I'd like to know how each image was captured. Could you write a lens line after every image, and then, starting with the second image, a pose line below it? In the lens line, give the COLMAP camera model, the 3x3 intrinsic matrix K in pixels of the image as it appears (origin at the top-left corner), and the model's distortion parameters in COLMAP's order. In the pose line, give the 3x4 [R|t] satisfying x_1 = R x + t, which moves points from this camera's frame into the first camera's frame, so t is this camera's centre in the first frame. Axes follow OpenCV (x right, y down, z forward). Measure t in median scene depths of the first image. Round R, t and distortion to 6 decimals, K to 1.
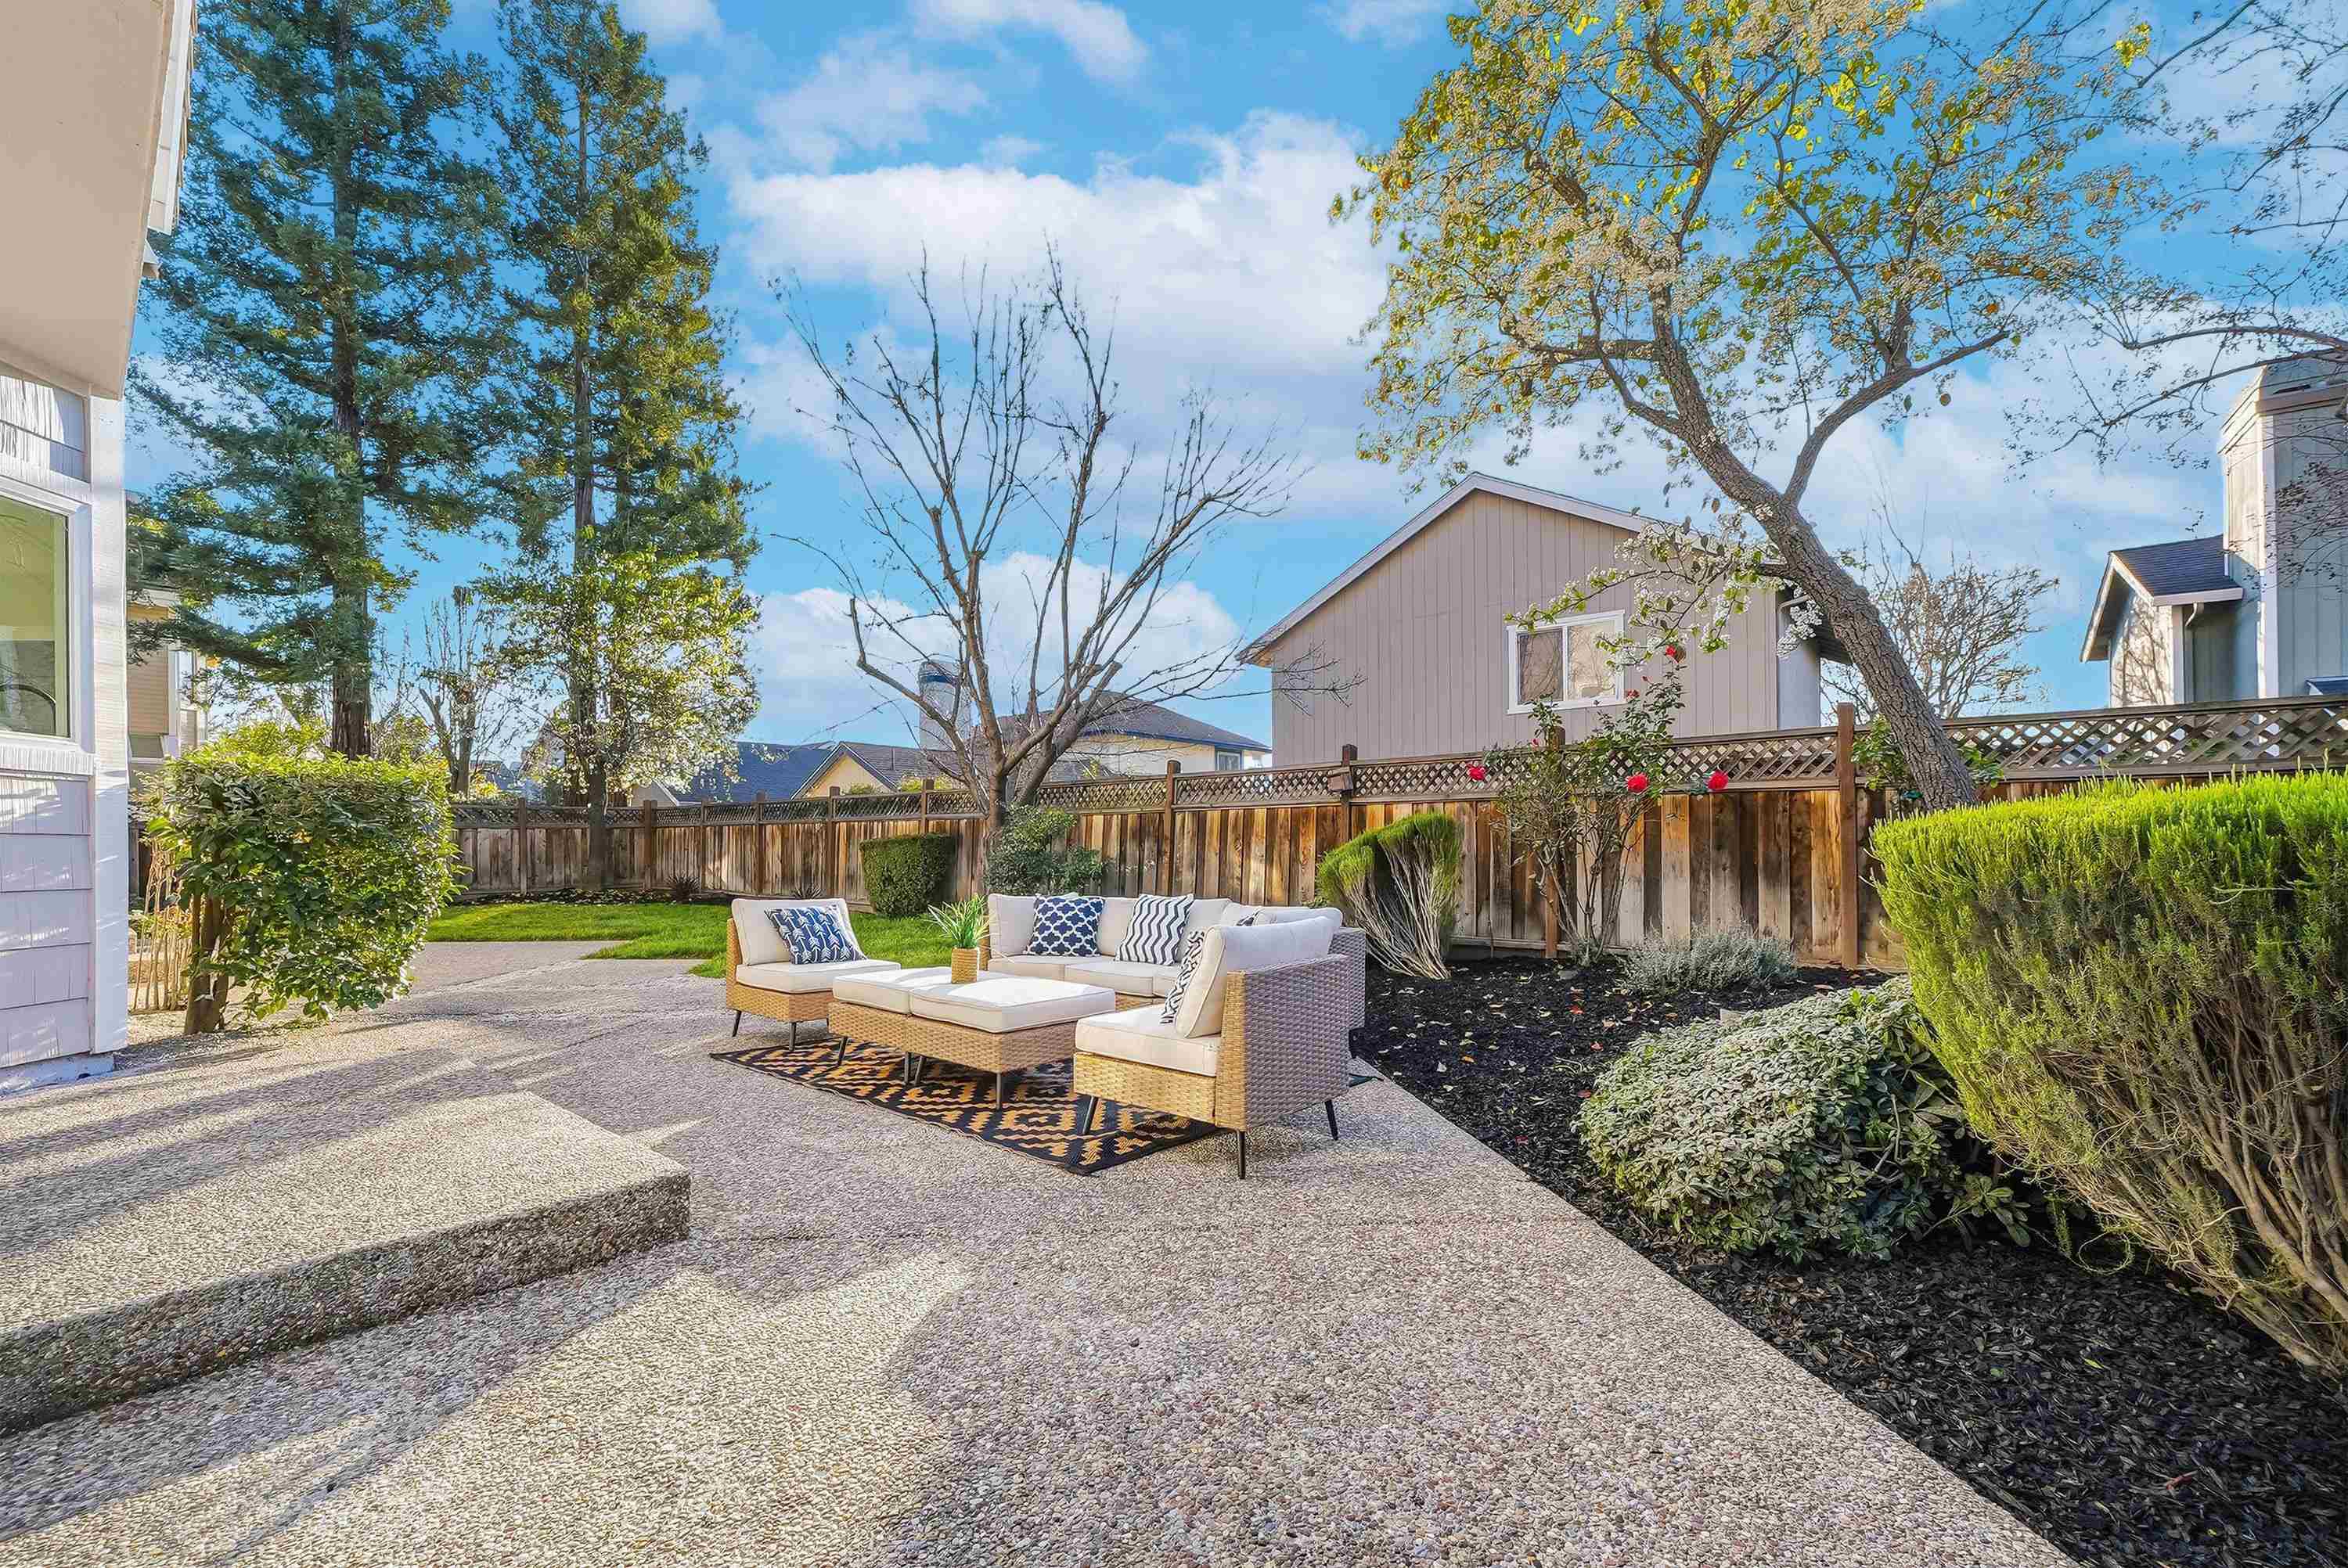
lens RADIAL K [[977.2, 0, 1175.2], [0, 977.2, 838.8], [0, 0, 1]] dist [-0.015235, -0.000037]
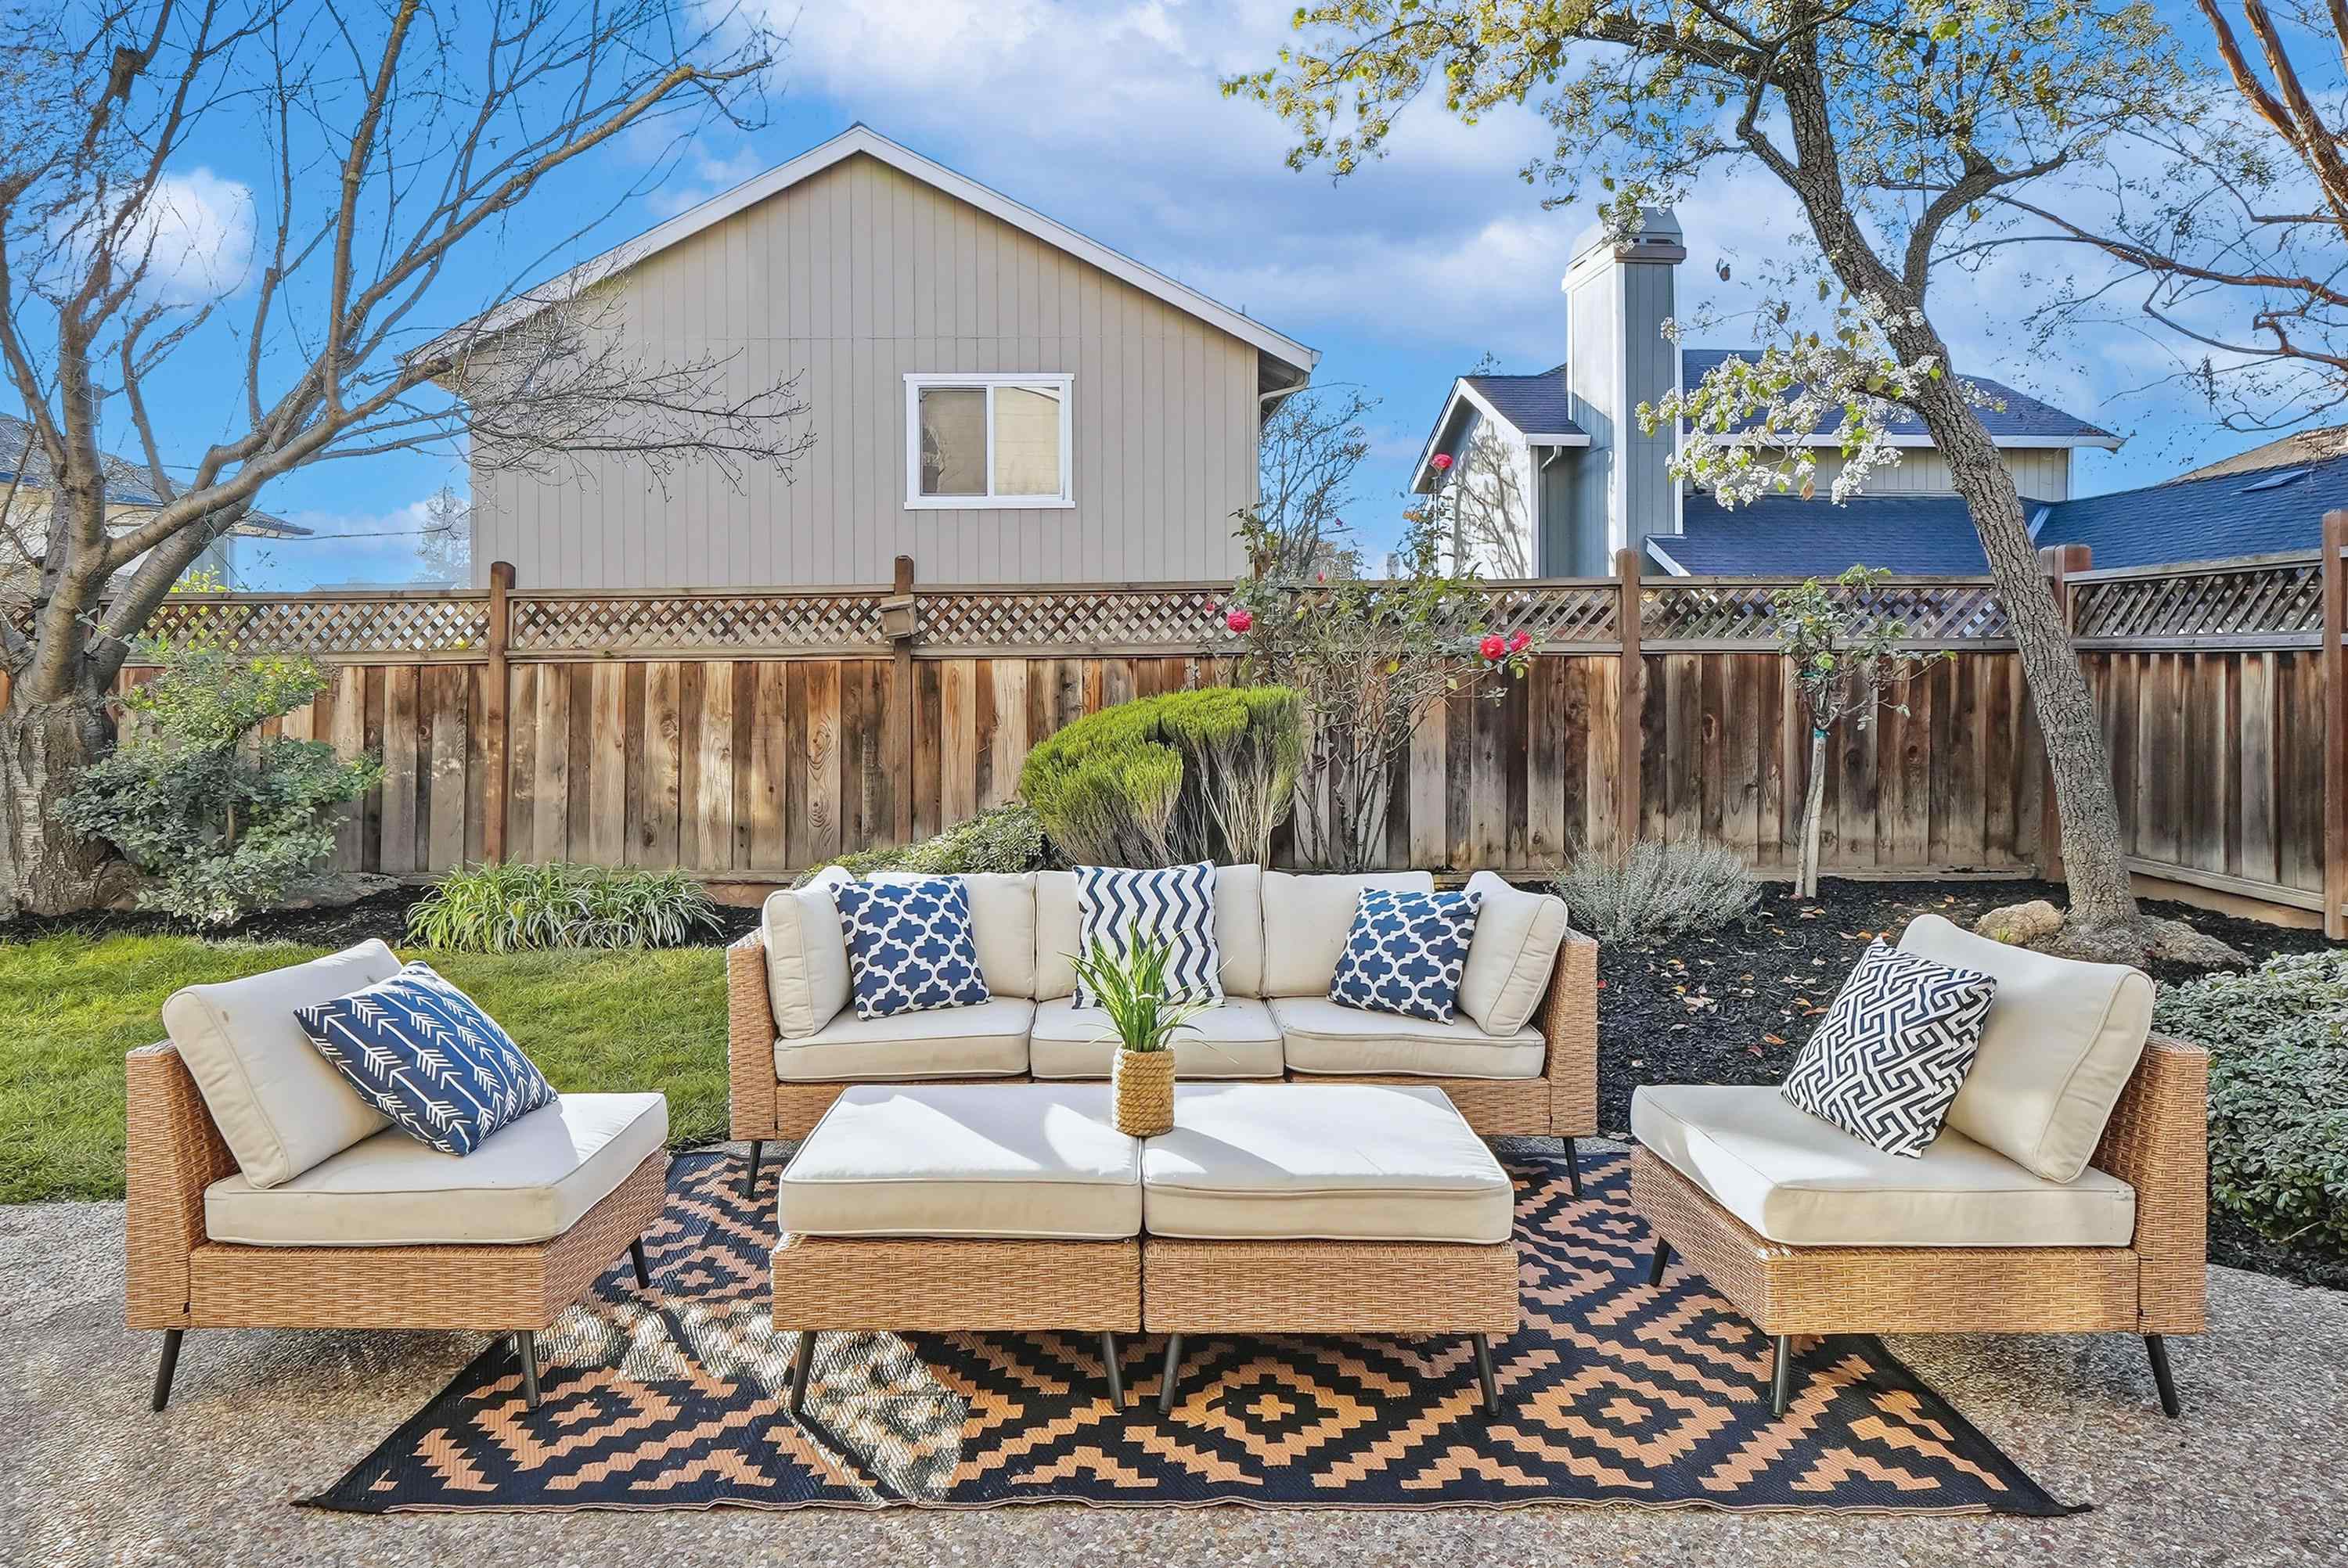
lens RADIAL K [[1474.6, 0, 1174.1], [0, 1474.6, 693.0], [0, 0, 1]] dist [-0.003878, -0.002024]
pose [[0.768099, -0.005186, 0.640310, -0.263324], [0.000446, 0.999971, 0.007564, -0.020744], [-0.640331, -0.005524, 0.768080, 0.210966]]
